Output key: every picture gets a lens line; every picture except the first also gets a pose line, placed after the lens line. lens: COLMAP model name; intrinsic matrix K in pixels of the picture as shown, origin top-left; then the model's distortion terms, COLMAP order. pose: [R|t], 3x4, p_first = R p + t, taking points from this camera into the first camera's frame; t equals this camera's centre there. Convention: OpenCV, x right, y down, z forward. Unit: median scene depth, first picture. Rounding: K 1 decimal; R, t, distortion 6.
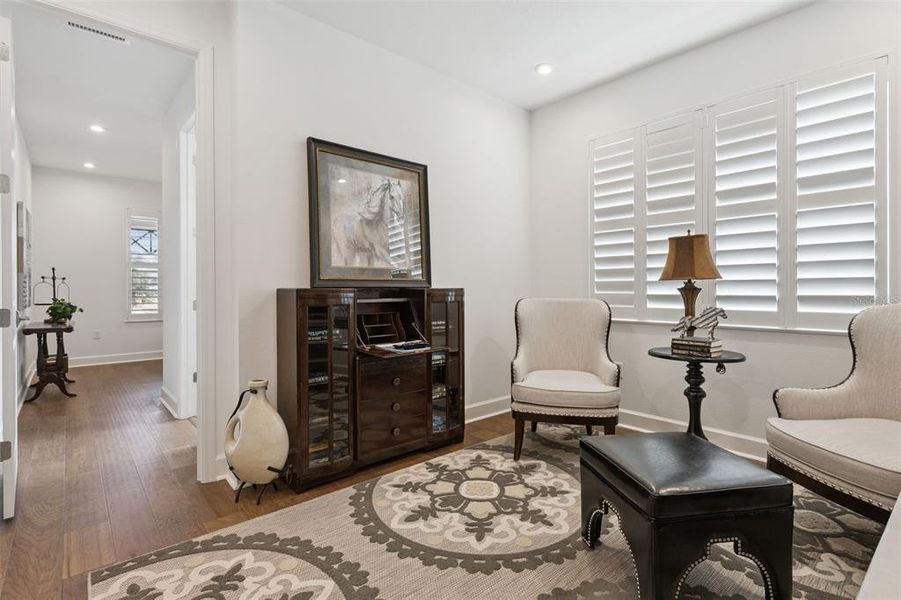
lens RADIAL K [[433.0, 0, 445.1], [0, 433.0, 288.0], [0, 0, 1]] dist [-0.012428, 0.002774]
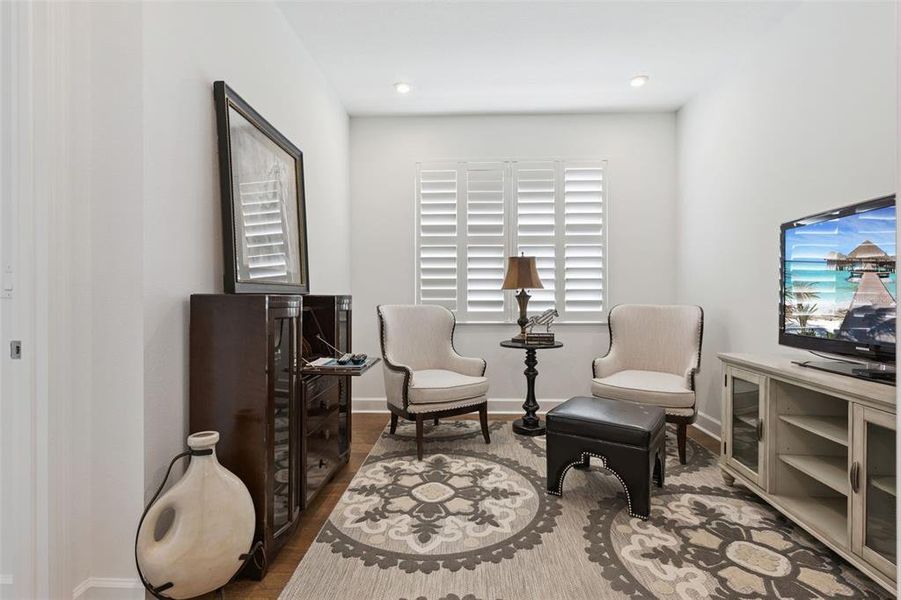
lens RADIAL K [[433.0, 0, 447.8], [0, 433.0, 294.2], [0, 0, 1]] dist [-0.012428, 0.002774]
pose [[0.682860, 0.005309, 0.730530, -0.588511], [-0.001798, 0.999983, -0.005587, 0.004523], [-0.730547, 0.002501, 0.682858, 0.253644]]
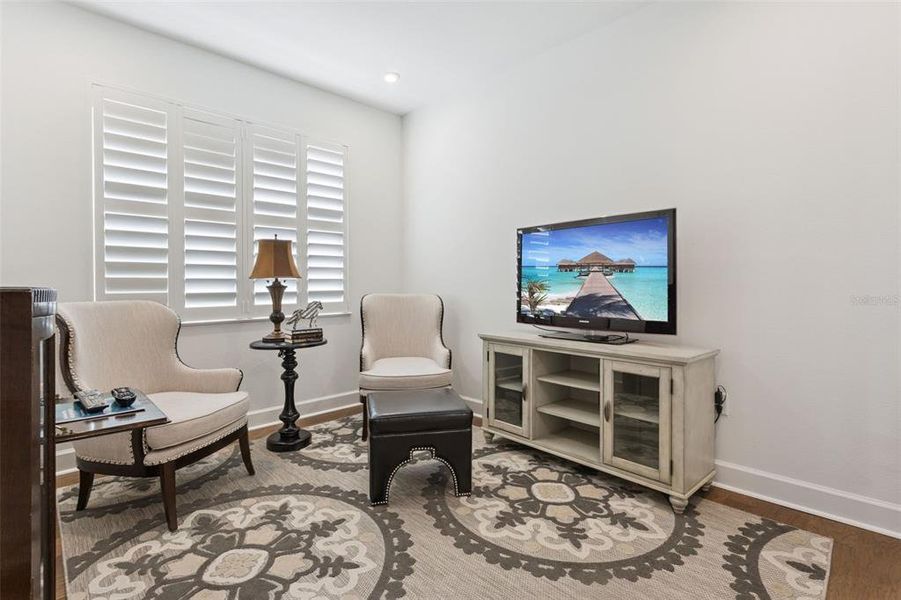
lens RADIAL K [[433.0, 0, 457.2], [0, 433.0, 287.0], [0, 0, 1]] dist [-0.012428, 0.002774]
pose [[-0.080332, -0.004418, 0.996758, -0.606816], [0.003092, 0.999984, 0.004682, -0.001031], [-0.996763, 0.003458, -0.080317, 0.630271]]
